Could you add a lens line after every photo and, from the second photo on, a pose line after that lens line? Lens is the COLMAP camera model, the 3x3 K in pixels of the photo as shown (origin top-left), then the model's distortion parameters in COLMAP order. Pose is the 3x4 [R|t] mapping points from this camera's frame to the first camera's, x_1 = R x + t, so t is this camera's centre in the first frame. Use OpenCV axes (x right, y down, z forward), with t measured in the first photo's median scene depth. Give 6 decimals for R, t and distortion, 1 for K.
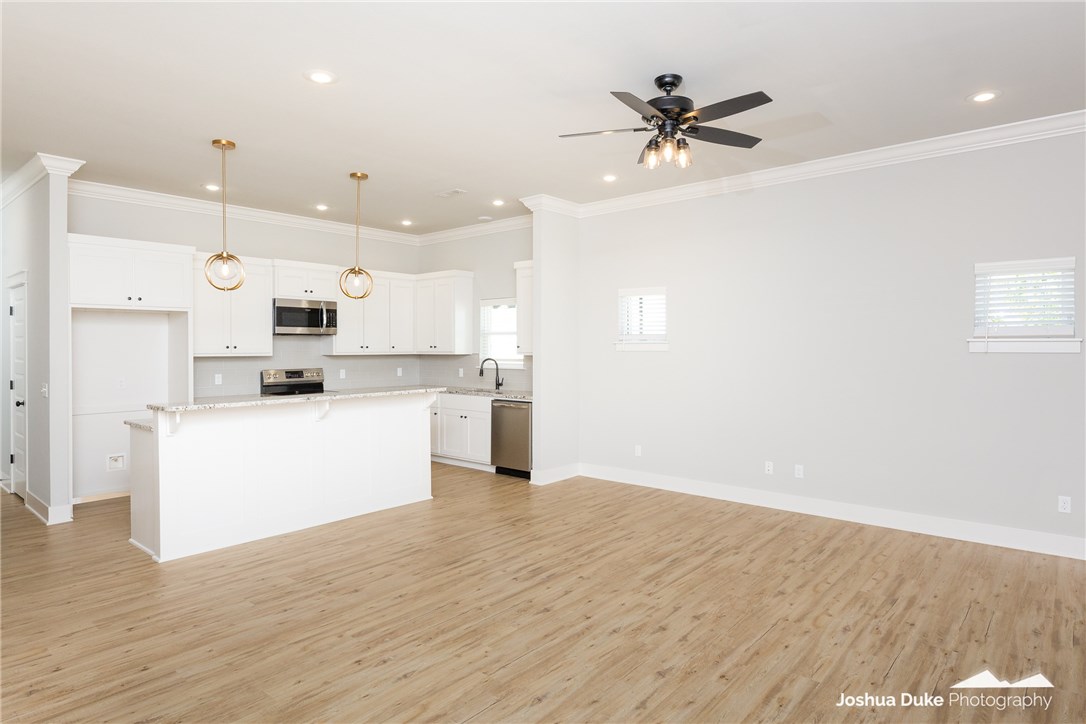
lens RADIAL K [[617.9, 0, 518.9], [0, 617.9, 348.2], [0, 0, 1]] dist [-0.012276, 0.003443]
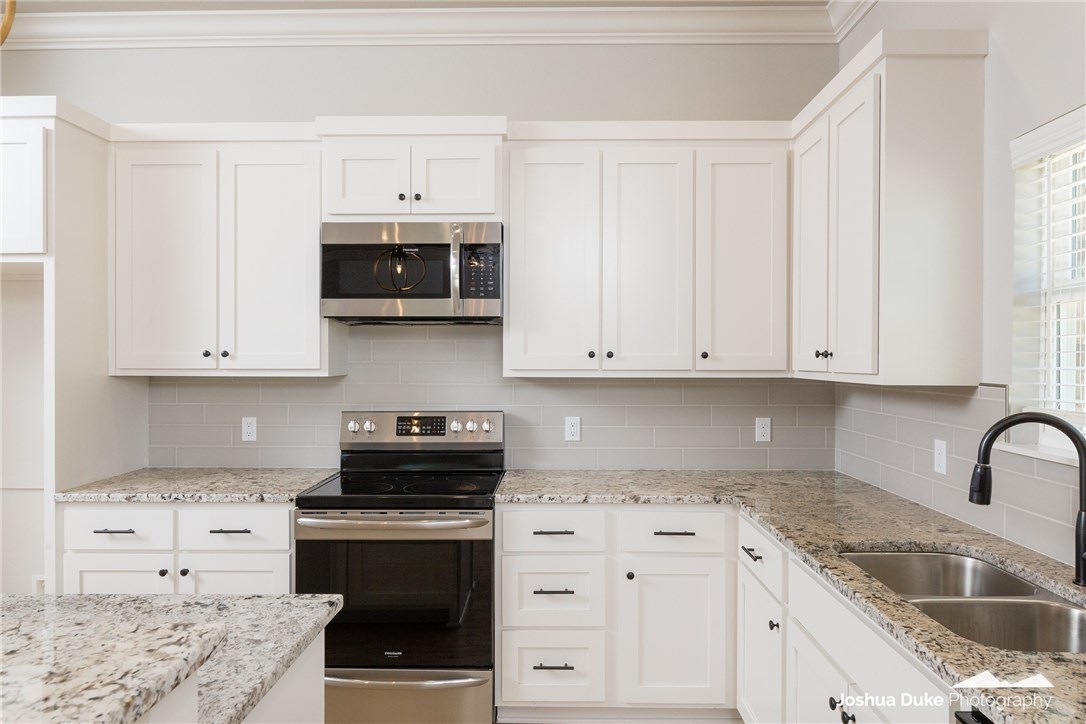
lens RADIAL K [[711.5, 0, 539.4], [0, 711.5, 357.4], [0, 0, 1]] dist [0.002010, 0.000105]
pose [[0.672206, 0.005399, -0.740345, 0.020954], [-0.004592, 0.999985, 0.003123, -0.002102], [0.740350, 0.001301, 0.672220, 1.251602]]
